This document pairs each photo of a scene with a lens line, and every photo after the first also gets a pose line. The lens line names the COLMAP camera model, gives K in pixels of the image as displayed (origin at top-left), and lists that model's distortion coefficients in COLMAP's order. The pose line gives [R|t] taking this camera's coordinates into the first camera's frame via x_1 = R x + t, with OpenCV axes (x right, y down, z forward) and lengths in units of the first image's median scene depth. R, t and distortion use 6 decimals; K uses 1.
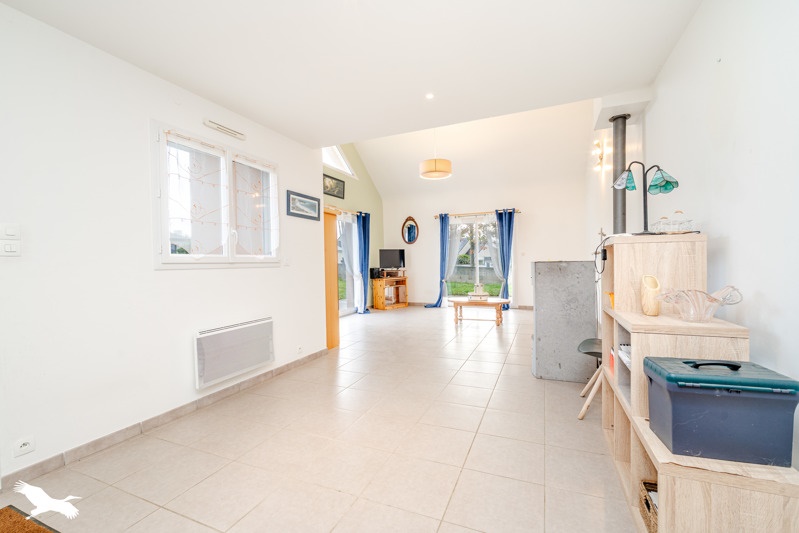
lens RADIAL K [[344.2, 0, 400.1], [0, 344.2, 265.8], [0, 0, 1]] dist [-0.001545, 0.000219]
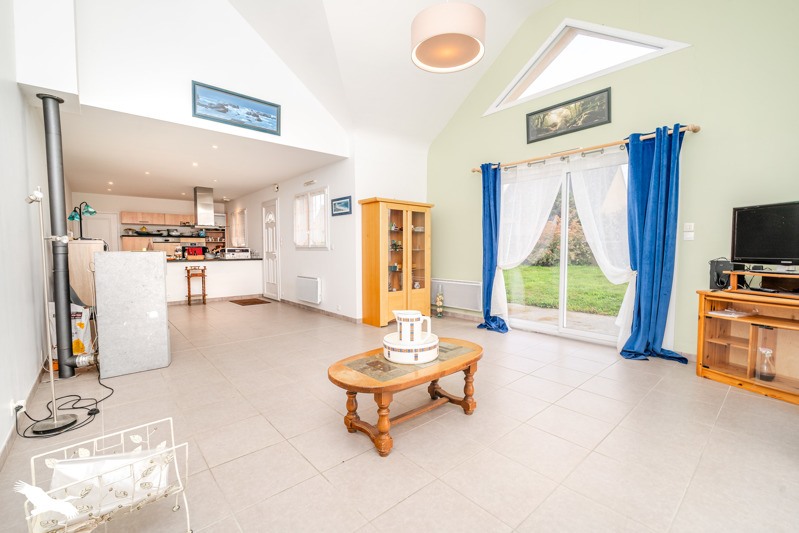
lens RADIAL K [[344.2, 0, 396.6], [0, 344.2, 264.6], [0, 0, 1]] dist [-0.001545, 0.000219]
pose [[-0.437467, 0.061940, -0.897099, 0.486379], [0.003615, 0.997738, 0.067126, -0.018865], [0.899227, 0.026122, -0.436701, 1.015702]]
